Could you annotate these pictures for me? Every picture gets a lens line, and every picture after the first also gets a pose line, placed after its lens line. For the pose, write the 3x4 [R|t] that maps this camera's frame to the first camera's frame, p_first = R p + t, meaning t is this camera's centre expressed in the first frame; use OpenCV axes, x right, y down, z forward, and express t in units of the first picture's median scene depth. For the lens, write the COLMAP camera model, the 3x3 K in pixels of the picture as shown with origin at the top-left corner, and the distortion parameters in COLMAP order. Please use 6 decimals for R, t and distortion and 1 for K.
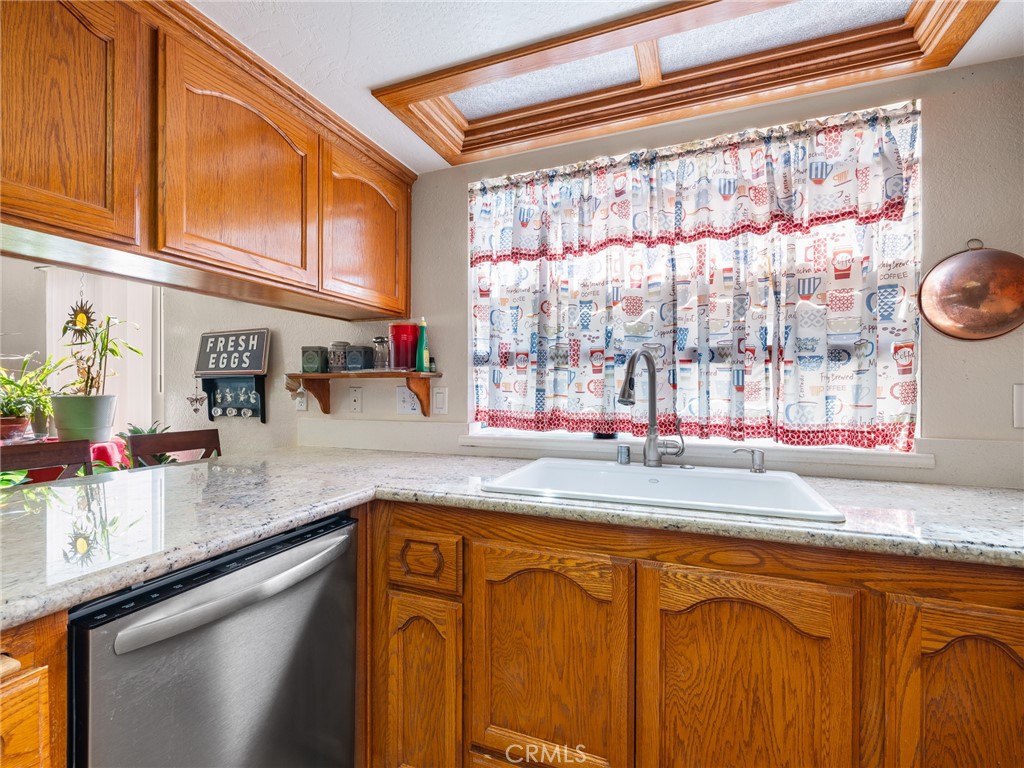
lens RADIAL K [[465.5, 0, 512.6], [0, 465.5, 386.7], [0, 0, 1]] dist [-0.000783, -0.000079]
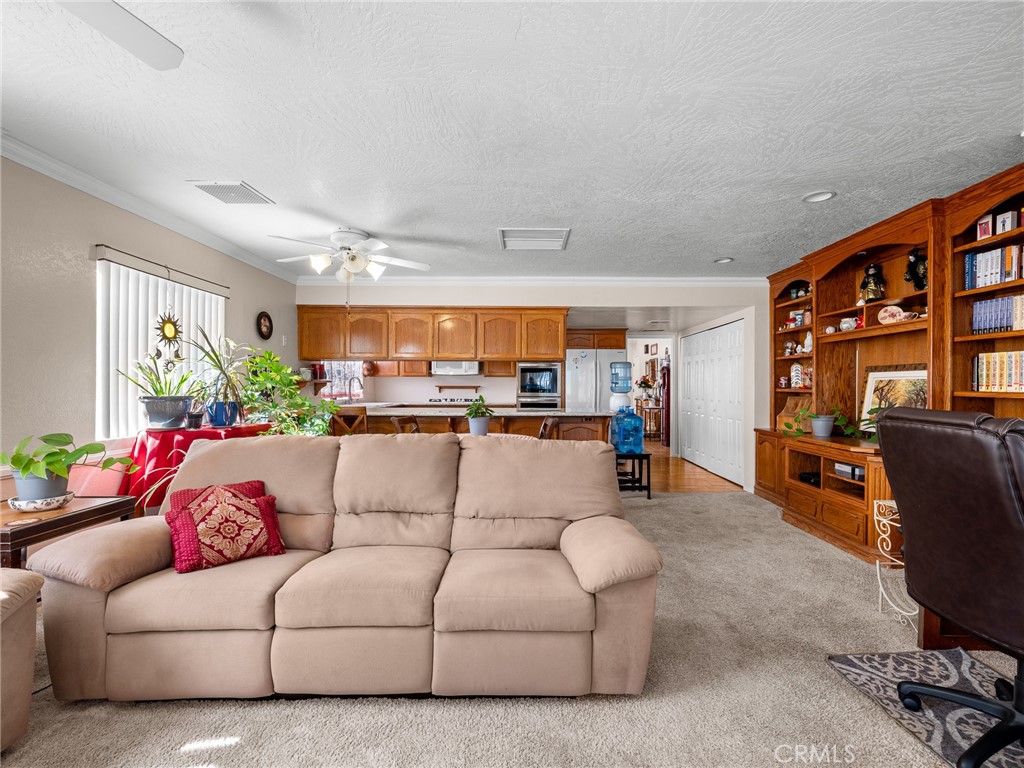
lens RADIAL K [[470.5, 0, 528.3], [0, 470.5, 386.7], [0, 0, 1]] dist [0.000201, 0.000299]
pose [[-0.368158, -0.004327, 0.929753, -3.775692], [-0.002055, 0.999991, 0.003840, -0.006992], [-0.929761, -0.000497, -0.368163, 0.947342]]
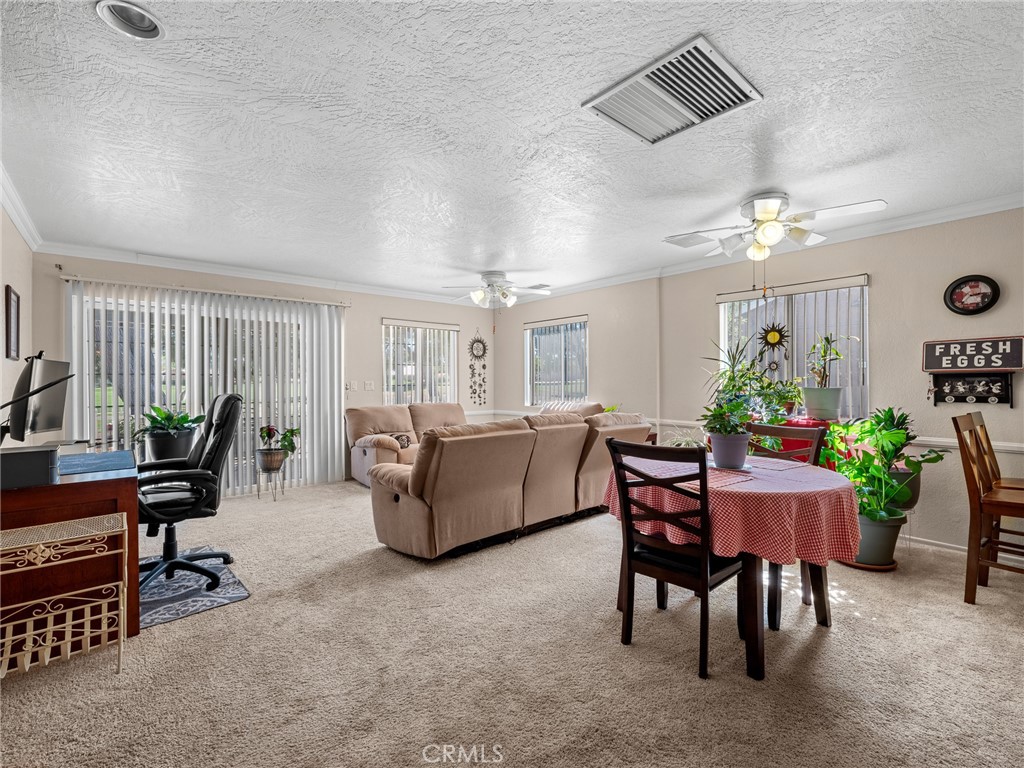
lens RADIAL K [[464.2, 0, 516.2], [0, 464.2, 381.8], [0, 0, 1]] dist [-0.001440, -0.000233]
pose [[0.889456, -0.006900, -0.456969, -1.563281], [0.005553, 0.999975, -0.004289, 0.002443], [0.456988, 0.001277, 0.889472, -1.069885]]
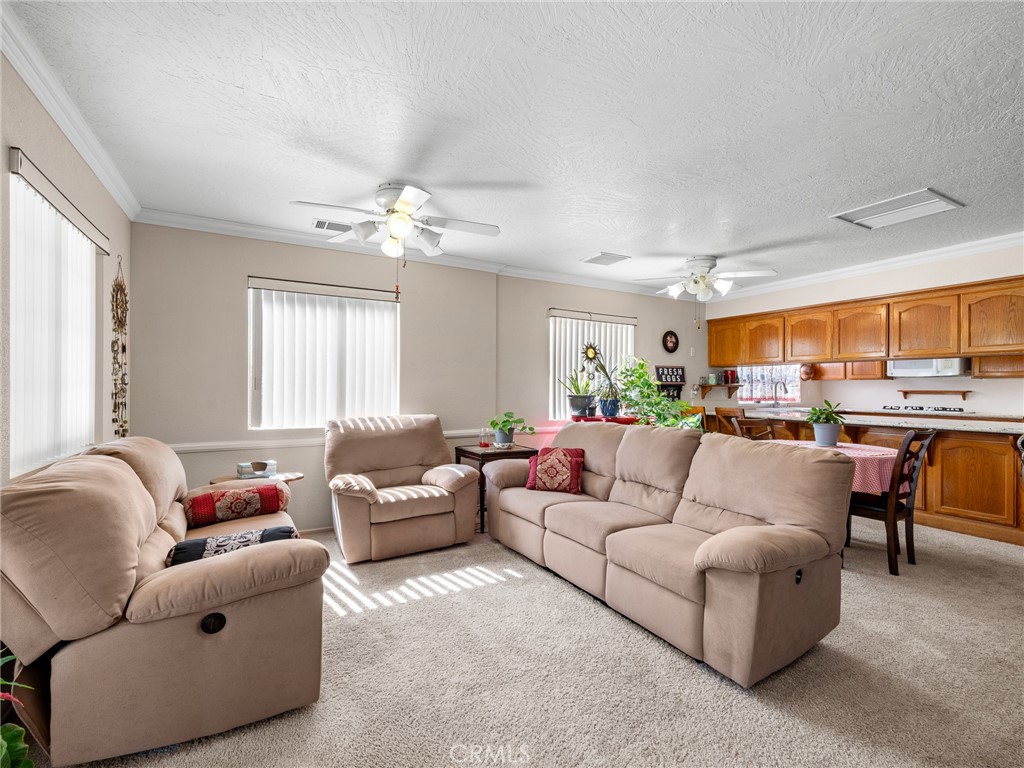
lens RADIAL K [[470.6, 0, 514.0], [0, 470.6, 385.8], [0, 0, 1]] dist [-0.000170, -0.000156]
pose [[0.635338, 0.005878, 0.772212, -4.055122], [-0.003363, 0.999983, -0.004846, -0.003697], [-0.772227, 0.000482, 0.635347, 0.095859]]
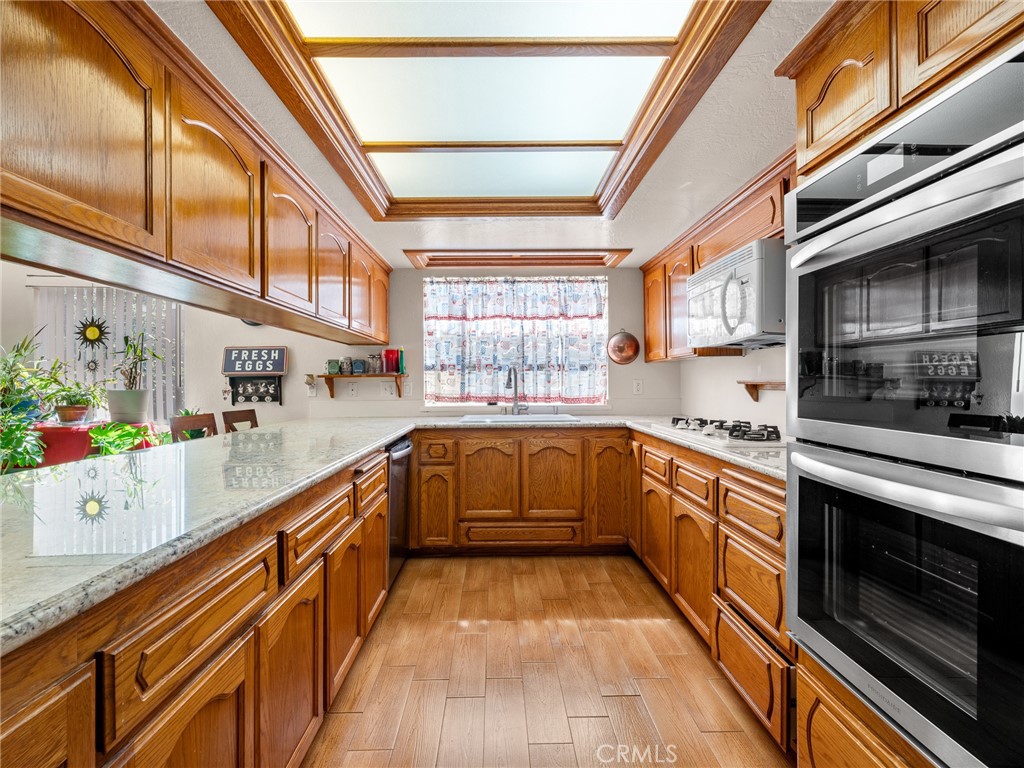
lens RADIAL K [[467.2, 0, 502.2], [0, 467.2, 381.8], [0, 0, 1]] dist [0.001043, 0.000233]
pose [[0.925849, -0.004625, 0.377865, -0.576943], [0.005497, 0.999984, -0.001230, 0.005169], [-0.377854, 0.003216, 0.925860, -1.021526]]
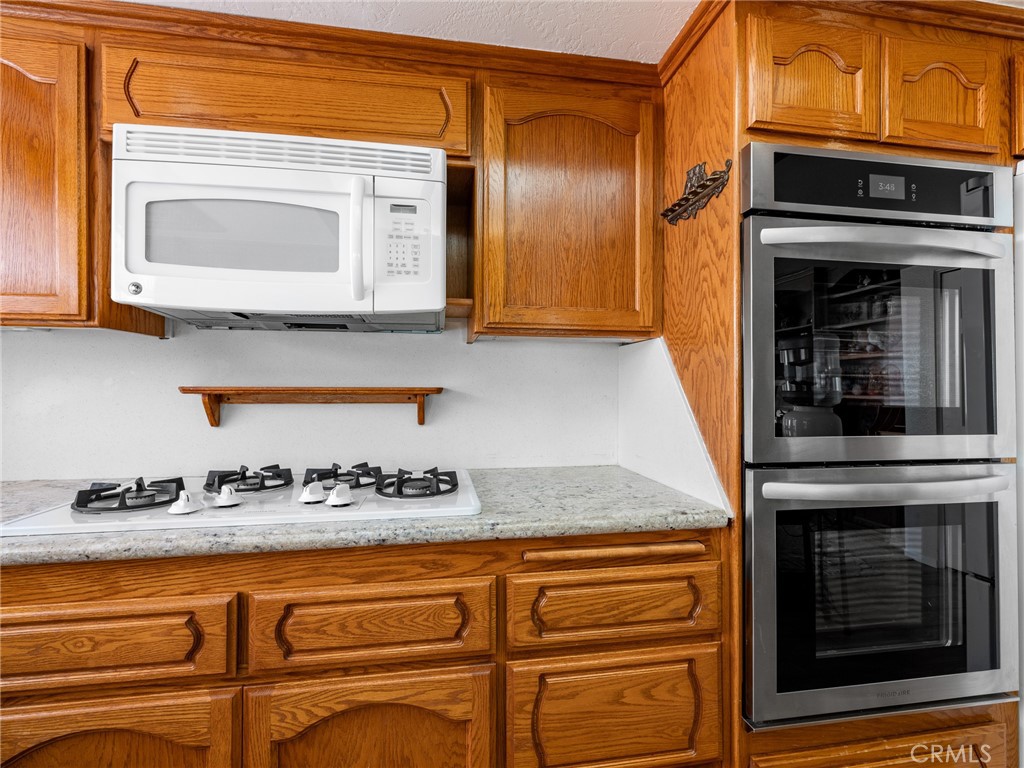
lens RADIAL K [[465.5, 0, 512.6], [0, 465.5, 386.7], [0, 0, 1]] dist [-0.000783, -0.000079]
pose [[-0.512816, -0.002723, 0.858494, -0.198619], [-0.001722, 0.999996, 0.002143, -0.000326], [-0.858497, -0.000379, -0.512818, 0.040698]]
